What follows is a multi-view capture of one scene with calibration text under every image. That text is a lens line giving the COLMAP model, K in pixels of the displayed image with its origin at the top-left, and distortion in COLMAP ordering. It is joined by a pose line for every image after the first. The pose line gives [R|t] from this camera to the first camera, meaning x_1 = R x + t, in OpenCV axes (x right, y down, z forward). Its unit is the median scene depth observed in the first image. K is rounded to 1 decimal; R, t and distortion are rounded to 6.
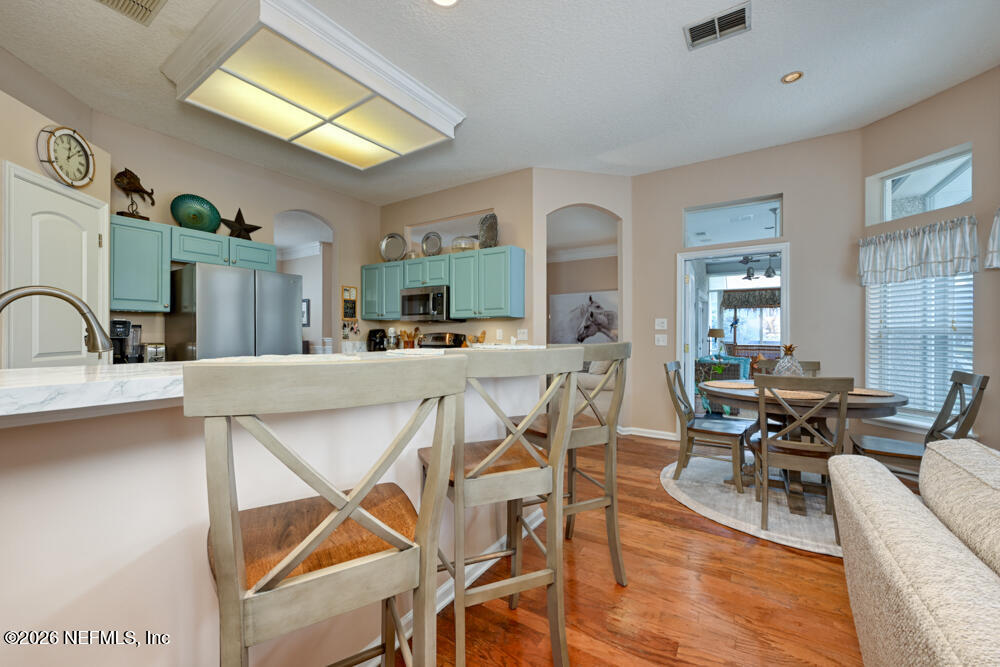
lens RADIAL K [[395.6, 0, 504.6], [0, 395.6, 330.0], [0, 0, 1]] dist [-0.005935, 0.001027]
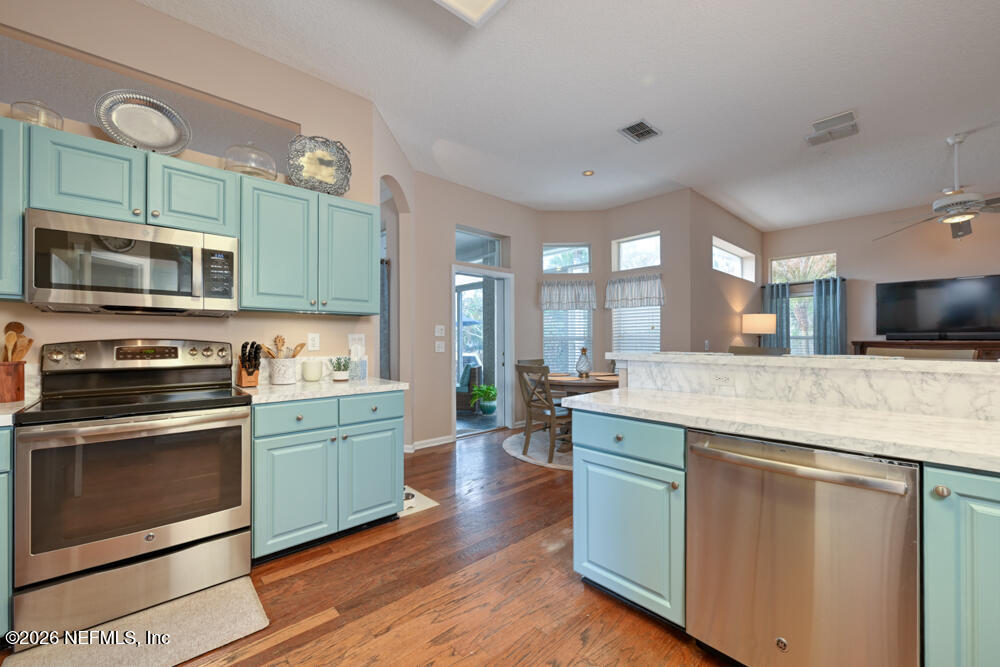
lens RADIAL K [[395.6, 0, 494.7], [0, 395.6, 337.5], [0, 0, 1]] dist [-0.005935, 0.001027]
pose [[0.269829, 0.006192, 0.962888, -0.706586], [-0.008446, 0.999956, -0.004064, 0.005552], [-0.962871, -0.007036, 0.269870, 0.782641]]
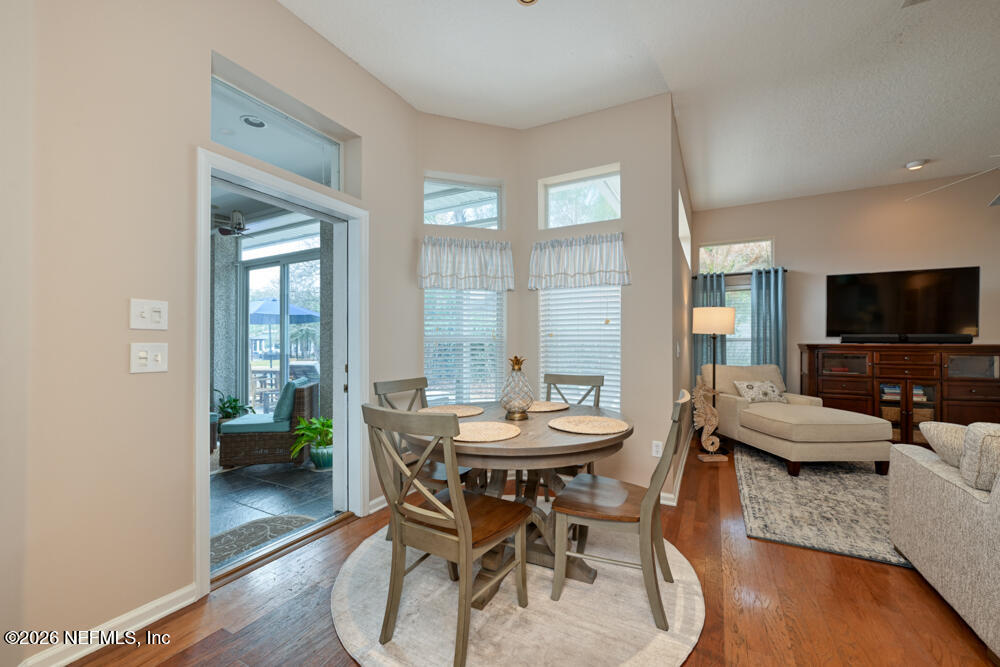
lens RADIAL K [[395.6, 0, 504.5], [0, 395.6, 340.8], [0, 0, 1]] dist [-0.005935, 0.001027]
pose [[-0.077025, 0.003195, 0.997024, 0.000030], [-0.012596, 0.999912, -0.004177, 0.008862], [-0.996950, -0.012881, -0.076978, 0.917138]]
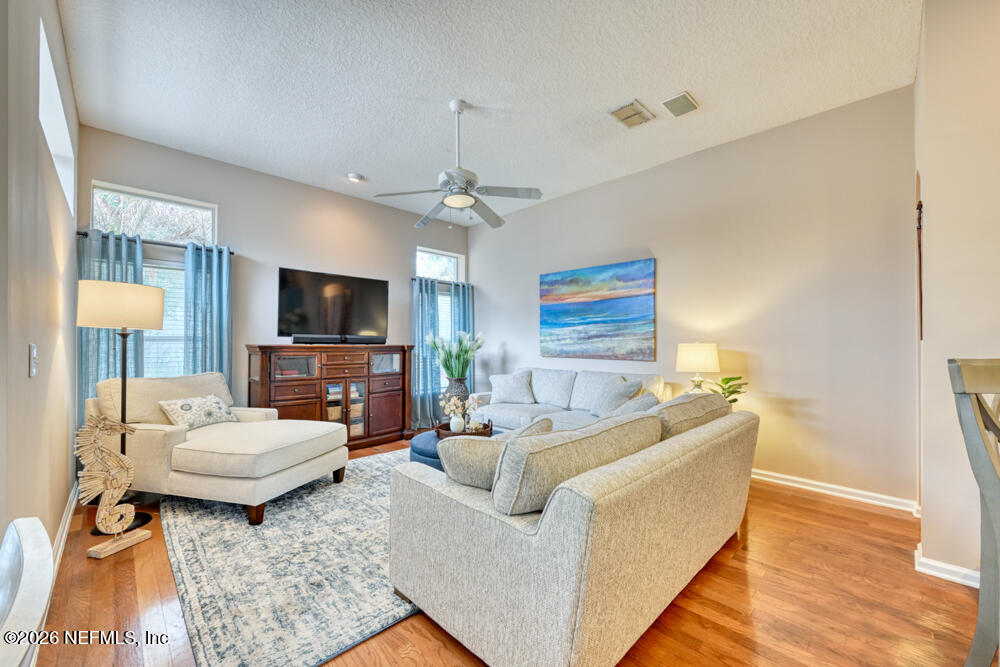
lens RADIAL K [[395.6, 0, 500.7], [0, 395.6, 342.2], [0, 0, 1]] dist [-0.005935, 0.001027]
pose [[-0.973473, -0.002381, 0.228788, 0.330604], [-0.005949, 0.999871, -0.014910, 0.006195], [-0.228723, -0.015876, -0.973362, 0.721721]]
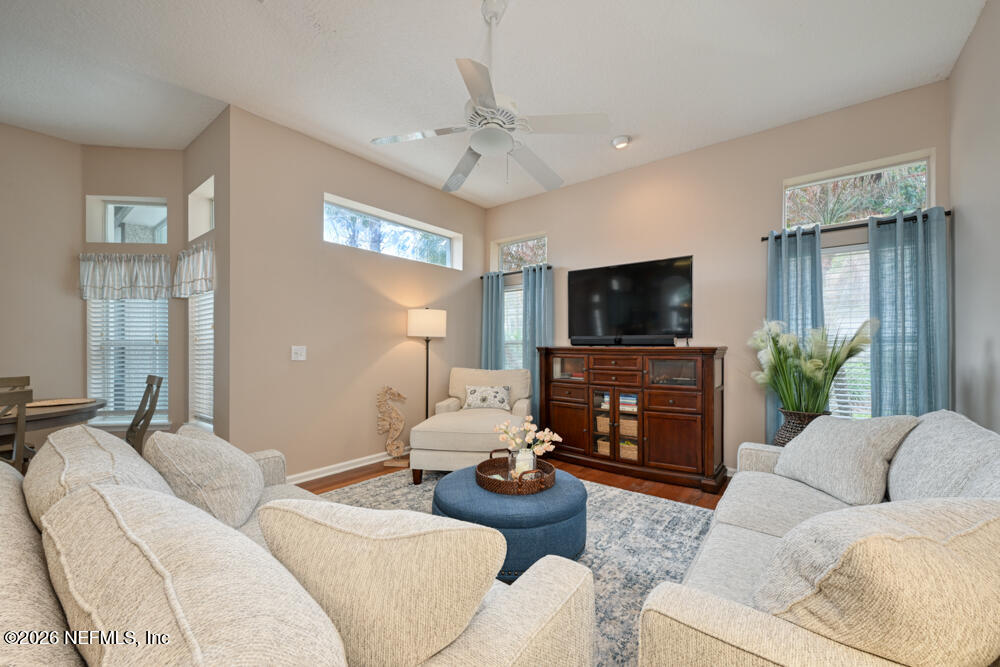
lens RADIAL K [[395.6, 0, 492.5], [0, 395.6, 348.0], [0, 0, 1]] dist [-0.005935, 0.001027]
pose [[0.110577, -0.005920, 0.993850, 0.006532], [-0.009732, 0.999928, 0.007039, -0.002493], [-0.993820, -0.010450, 0.110512, -0.183573]]
